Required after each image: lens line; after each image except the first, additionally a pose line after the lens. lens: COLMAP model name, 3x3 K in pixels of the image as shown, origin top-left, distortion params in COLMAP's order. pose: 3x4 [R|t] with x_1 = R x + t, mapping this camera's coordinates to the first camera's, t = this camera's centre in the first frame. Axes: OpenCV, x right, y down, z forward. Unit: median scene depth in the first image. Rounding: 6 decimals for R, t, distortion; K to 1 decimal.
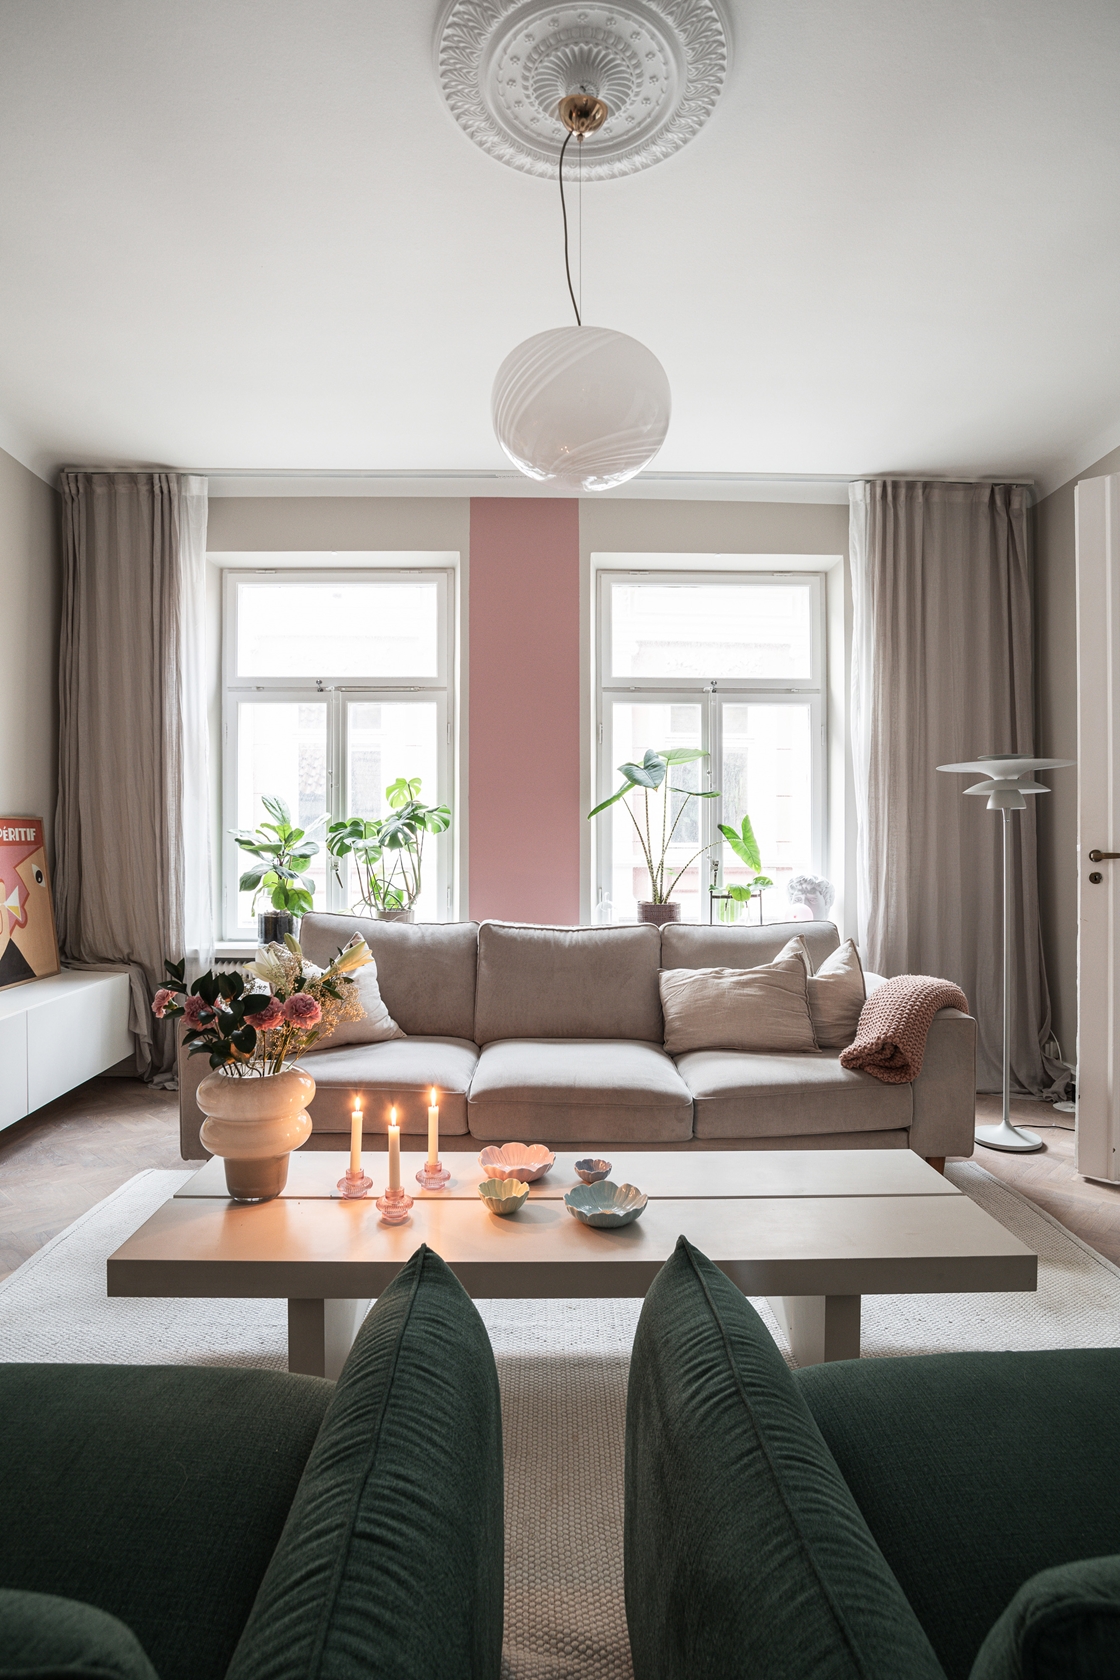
lens RADIAL K [[893.6, 0, 560.0], [0, 893.6, 840.0], [0, 0, 1]] dist [-0.049563, 0.038975]
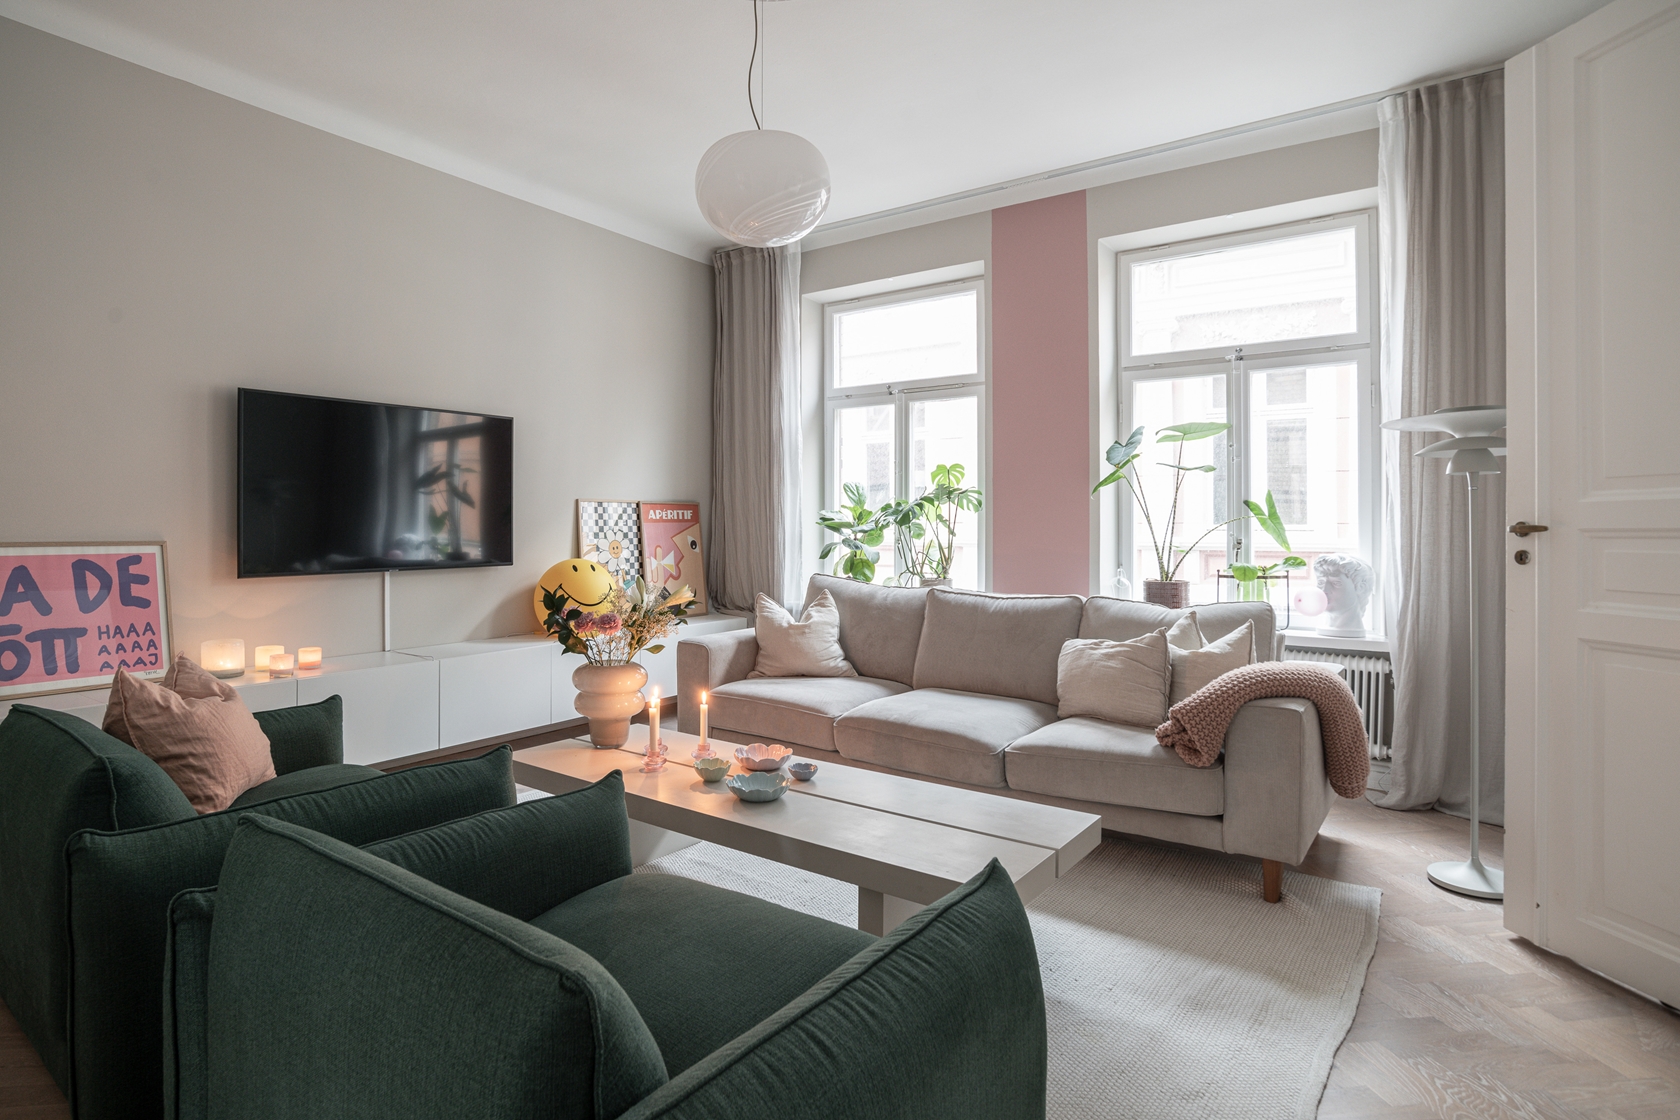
lens RADIAL K [[893.6, 0, 871.9], [0, 893.6, 522.3], [0, 0, 1]] dist [-0.049563, 0.038975]
pose [[0.807515, -0.002316, -0.589843, 0.435697], [-0.000975, 0.999986, -0.005261, 0.011661], [0.589846, 0.004824, 0.807501, 0.016065]]
